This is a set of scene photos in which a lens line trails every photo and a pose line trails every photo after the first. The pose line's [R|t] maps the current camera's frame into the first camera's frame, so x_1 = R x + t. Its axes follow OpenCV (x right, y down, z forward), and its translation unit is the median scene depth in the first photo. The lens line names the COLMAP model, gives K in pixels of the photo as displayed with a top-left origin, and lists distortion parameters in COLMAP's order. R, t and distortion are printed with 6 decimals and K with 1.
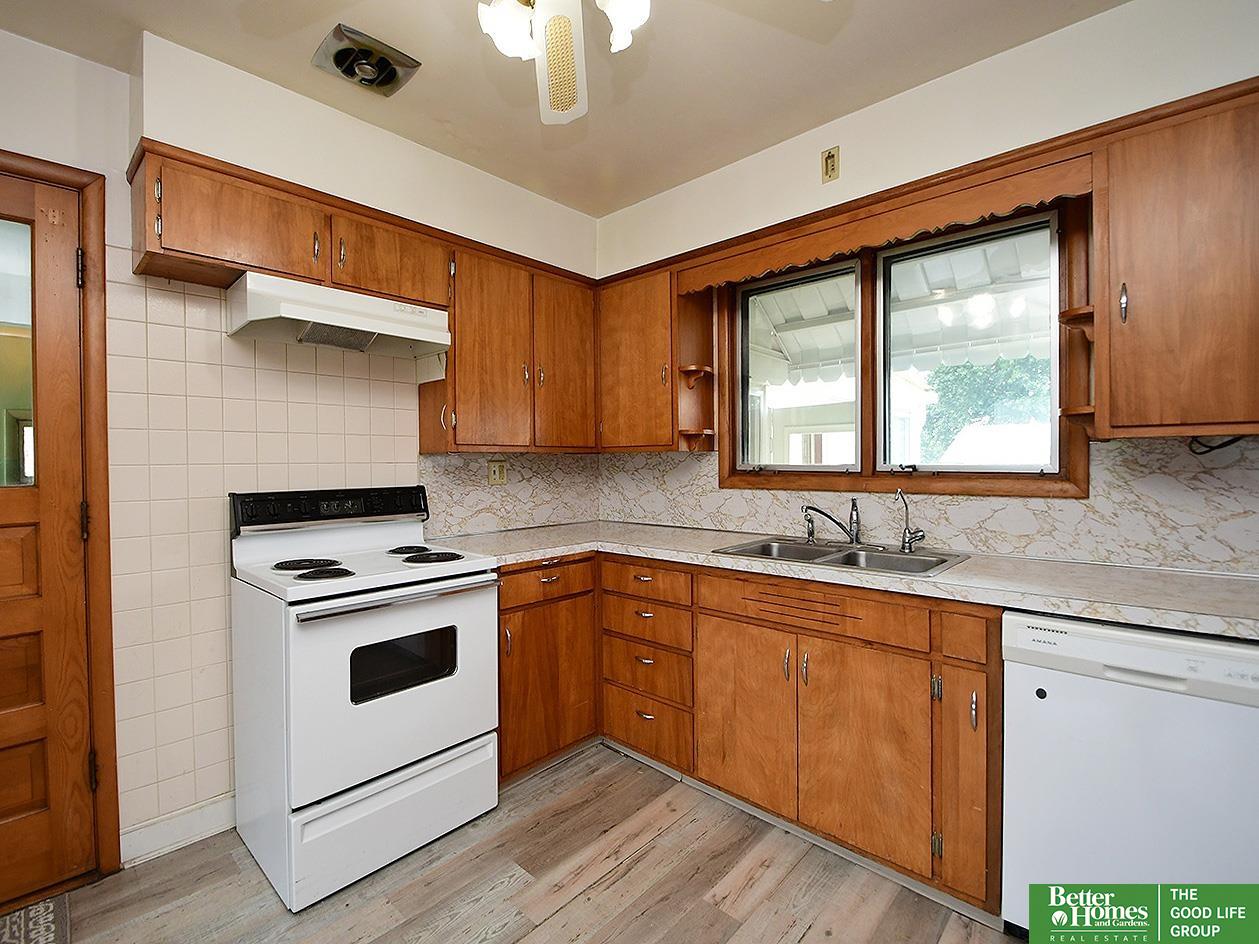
lens RADIAL K [[568.8, 0, 630.5], [0, 568.8, 464.5], [0, 0, 1]] dist [-0.006145, -0.005289]
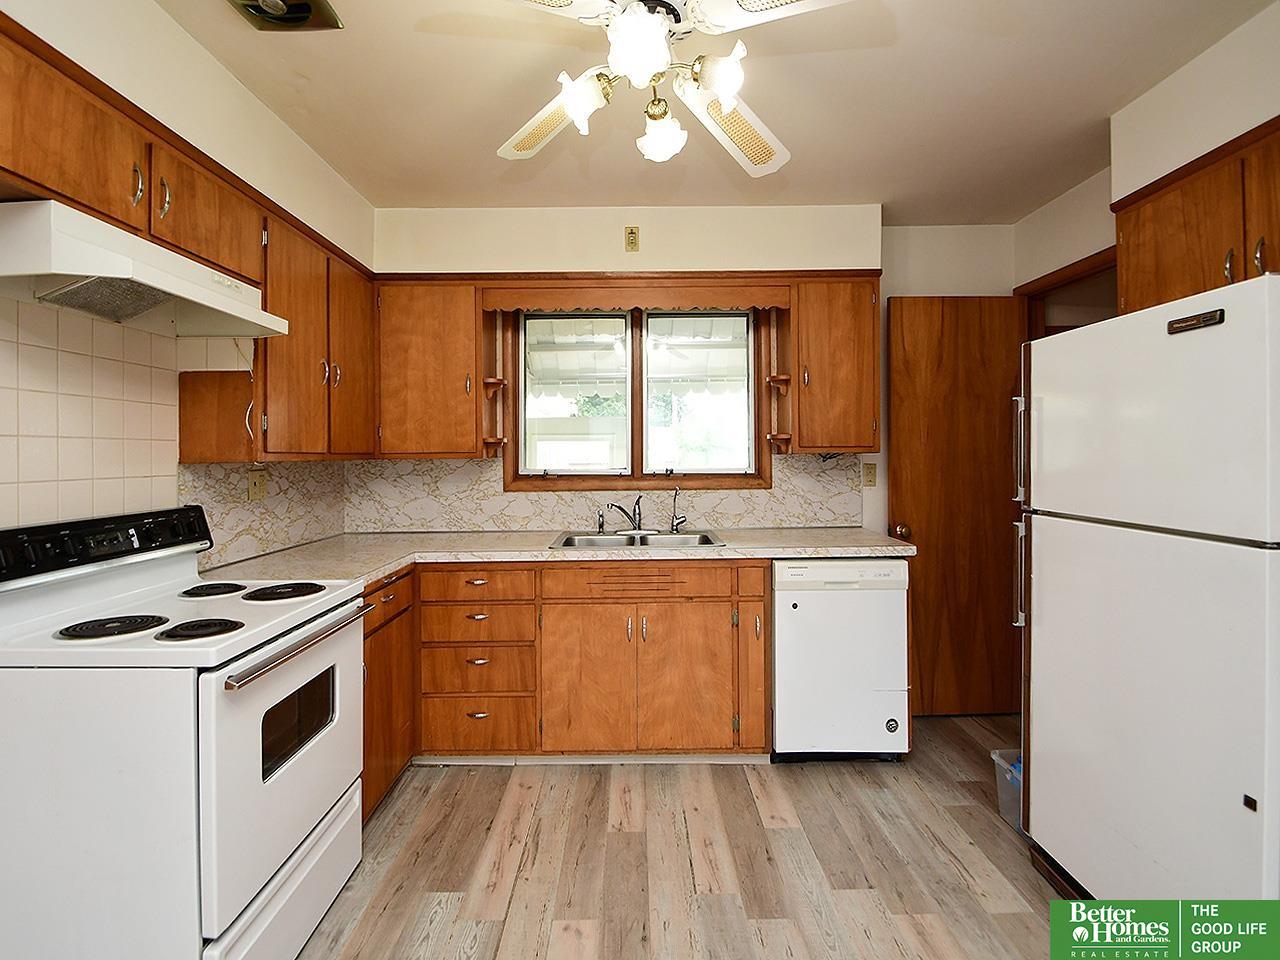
lens RADIAL K [[578.2, 0, 634.7], [0, 578.2, 449.6], [0, 0, 1]] dist [-0.006145, -0.005289]
pose [[0.732588, 0.005823, 0.680647, -0.542417], [0.006587, 0.999856, -0.015644, -0.026046], [-0.680640, 0.015944, 0.732444, 0.034173]]
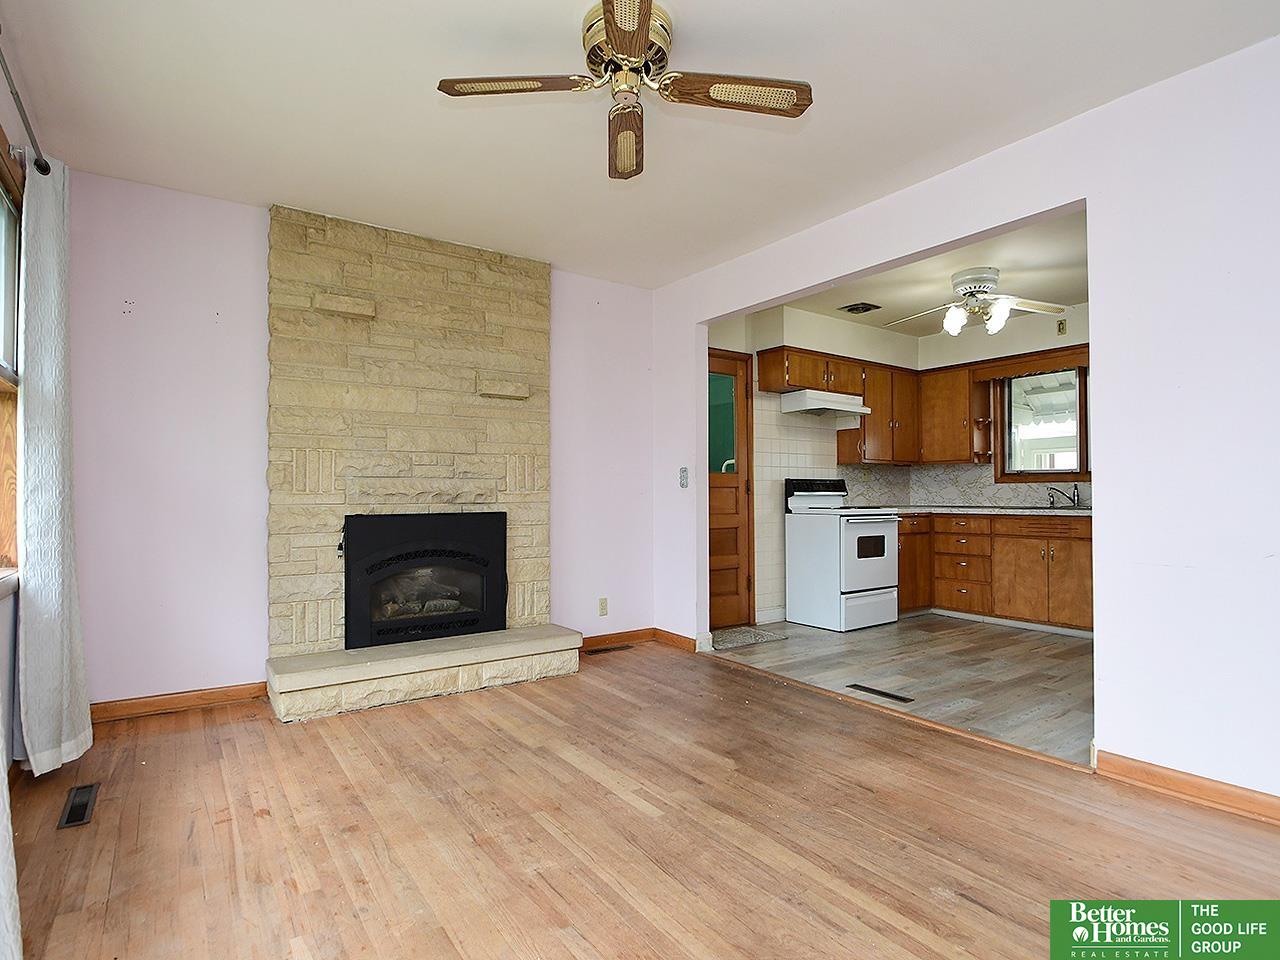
lens RADIAL K [[663.3, 0, 631.0], [0, 663.3, 480.6], [0, 0, 1]] dist [-0.010887, -0.004740]
pose [[0.973803, 0.002442, -0.227379, -0.666236], [-0.008237, 0.999665, -0.024540, 0.125825], [0.227243, 0.025770, 0.973497, -1.784144]]
